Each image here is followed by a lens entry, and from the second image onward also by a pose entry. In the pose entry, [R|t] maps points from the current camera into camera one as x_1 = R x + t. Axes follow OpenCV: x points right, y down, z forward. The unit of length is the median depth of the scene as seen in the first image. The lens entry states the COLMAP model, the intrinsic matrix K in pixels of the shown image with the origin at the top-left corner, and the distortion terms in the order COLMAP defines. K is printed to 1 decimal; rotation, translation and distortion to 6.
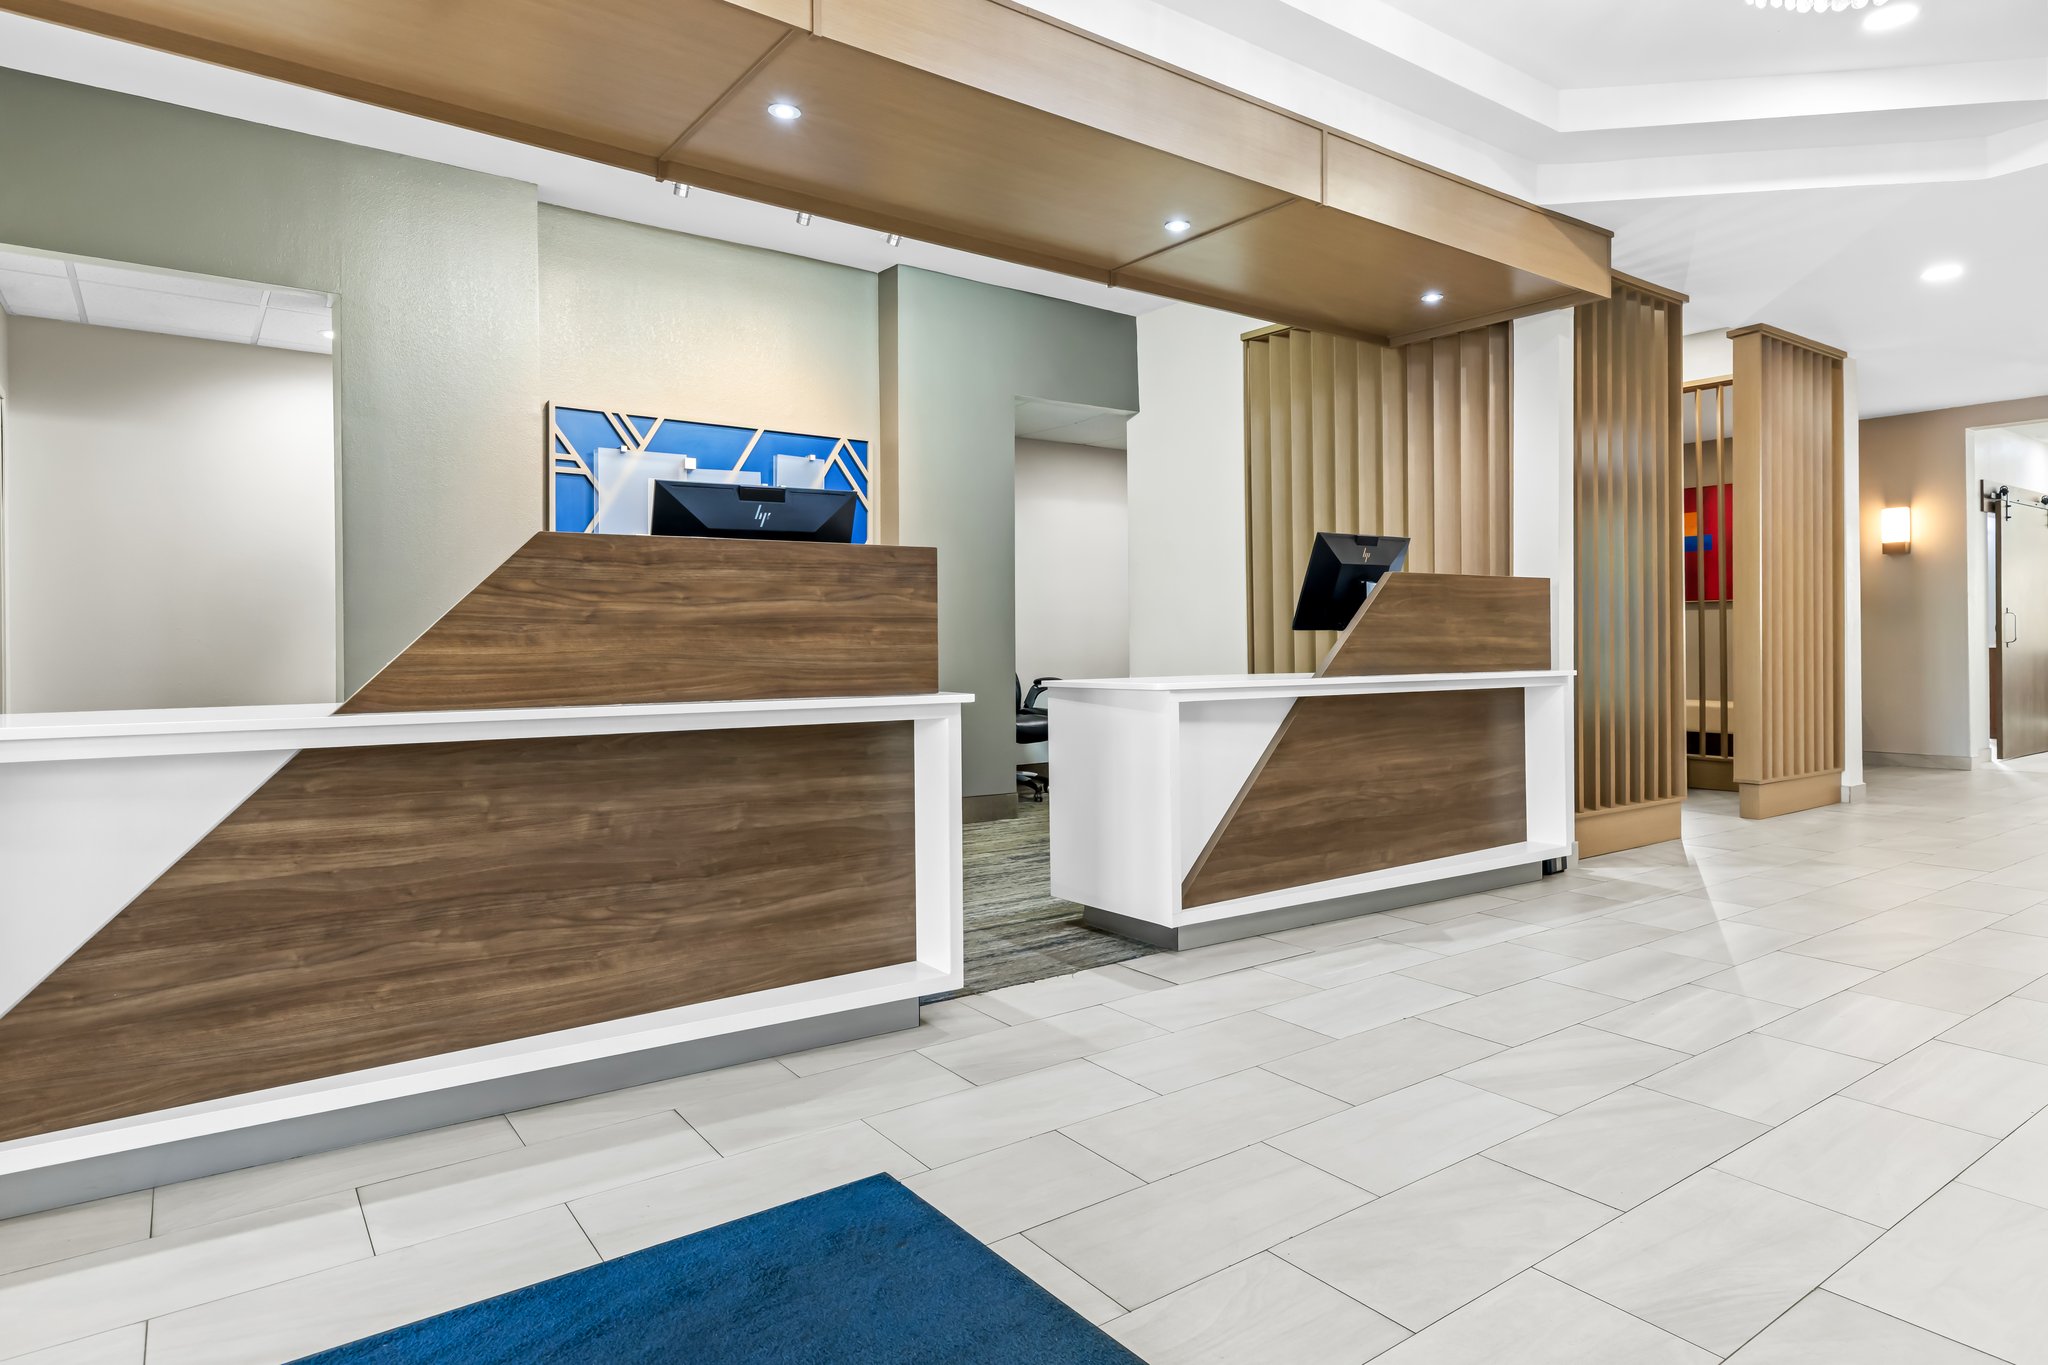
lens RADIAL K [[1162.6, 0, 1020.8], [0, 1162.6, 670.8], [0, 0, 1]] dist [-0.000280, -0.000039]
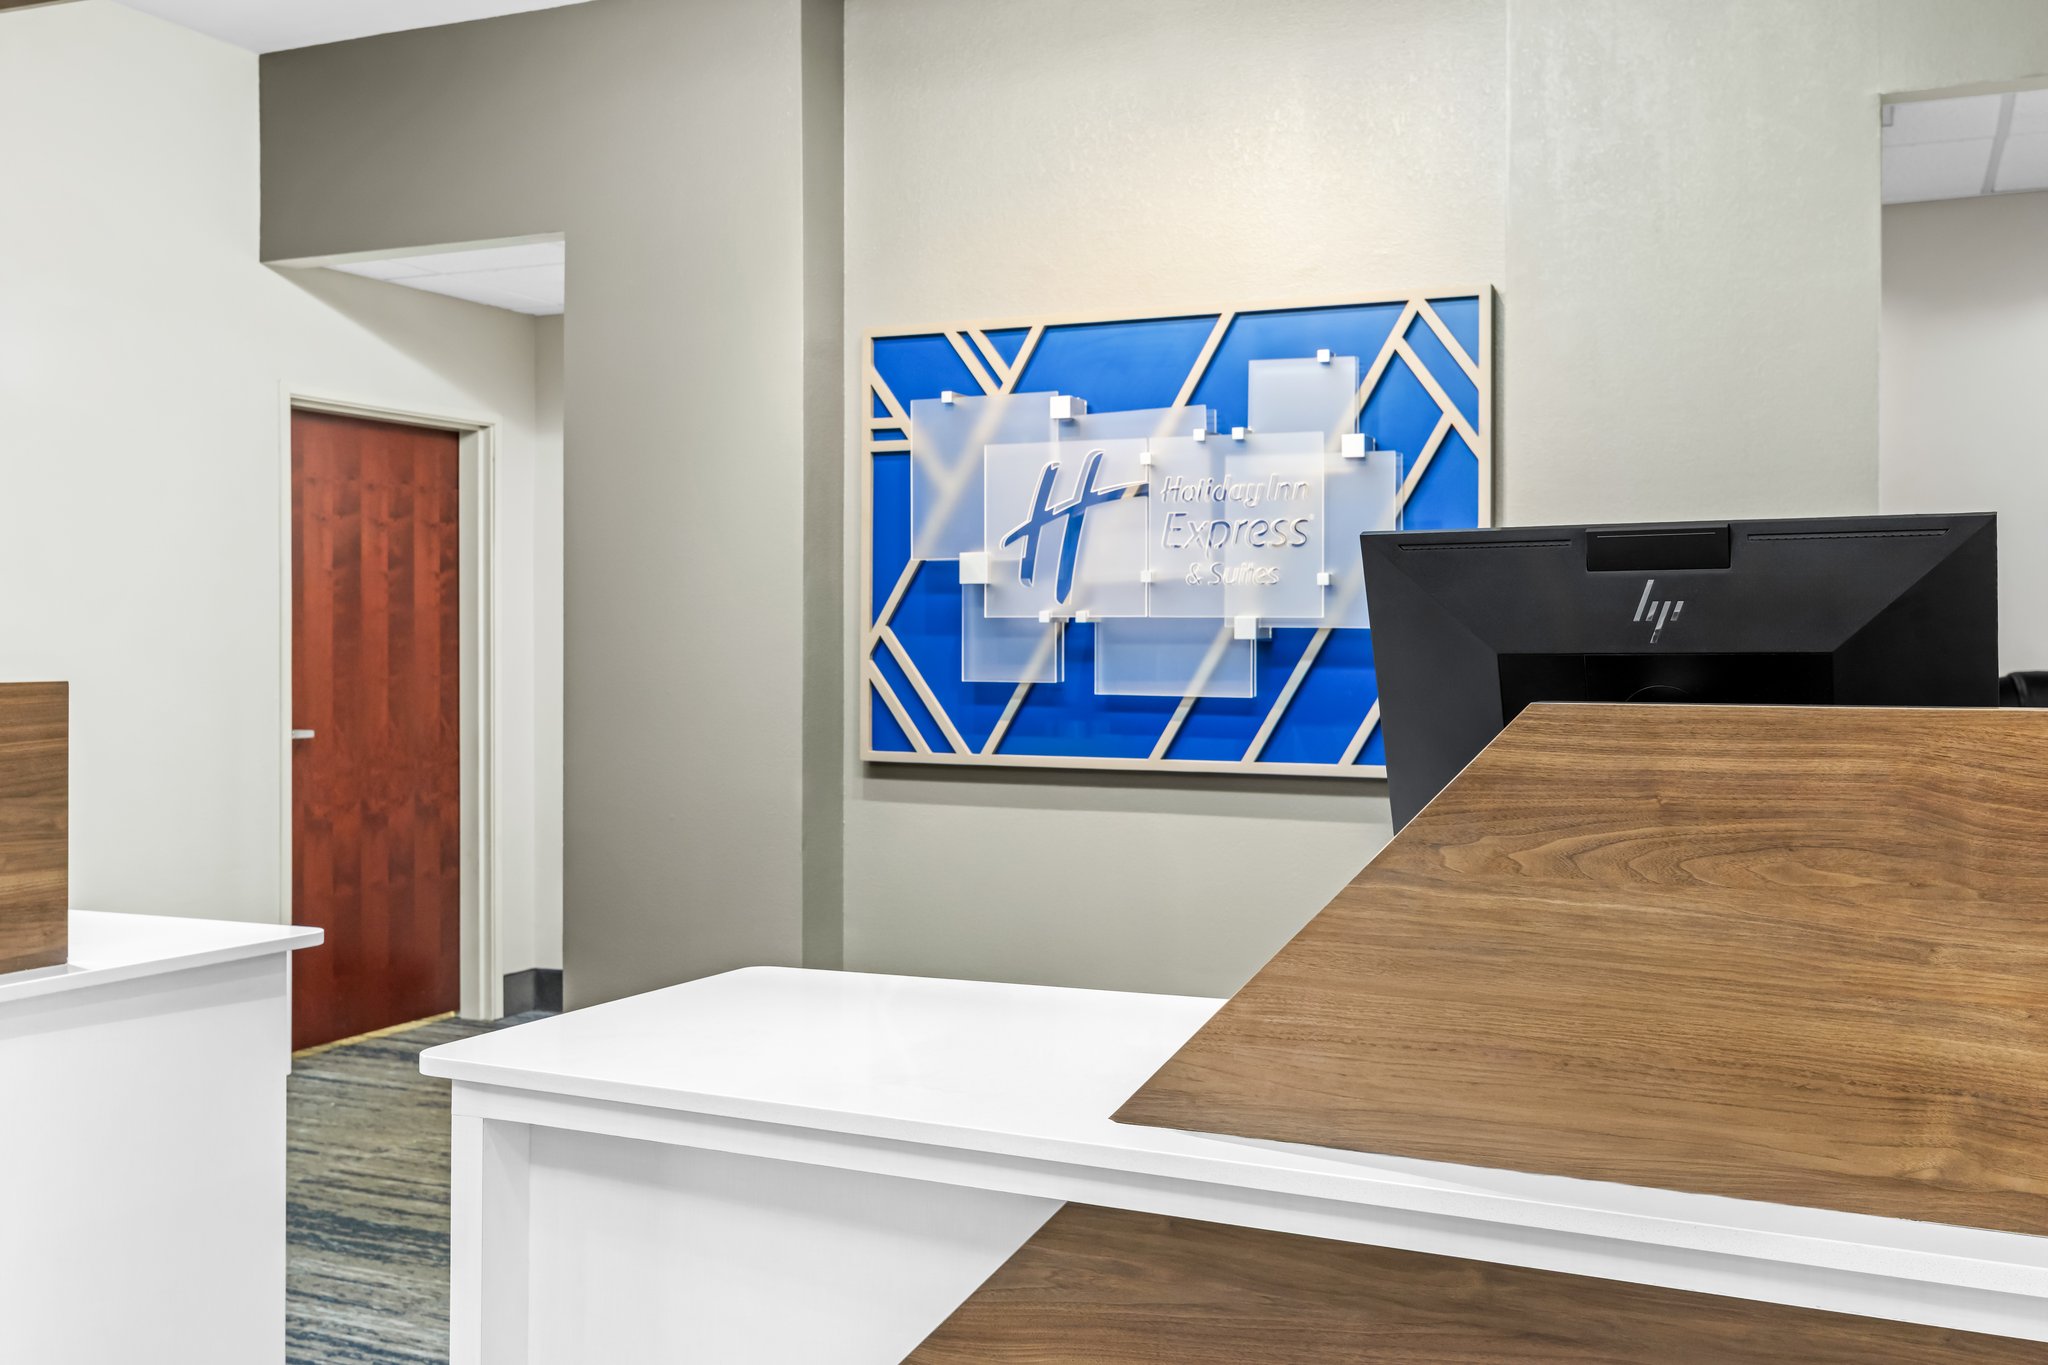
lens RADIAL K [[1971.9, 0, 1018.7], [0, 1971.9, 676.2], [0, 0, 1]] dist [0.022390, 0.000000]
pose [[0.488878, 0.022072, -0.872073, 0.463828], [-0.022301, 0.999669, 0.012799, -0.072178], [0.872067, 0.013191, 0.489209, 0.566746]]
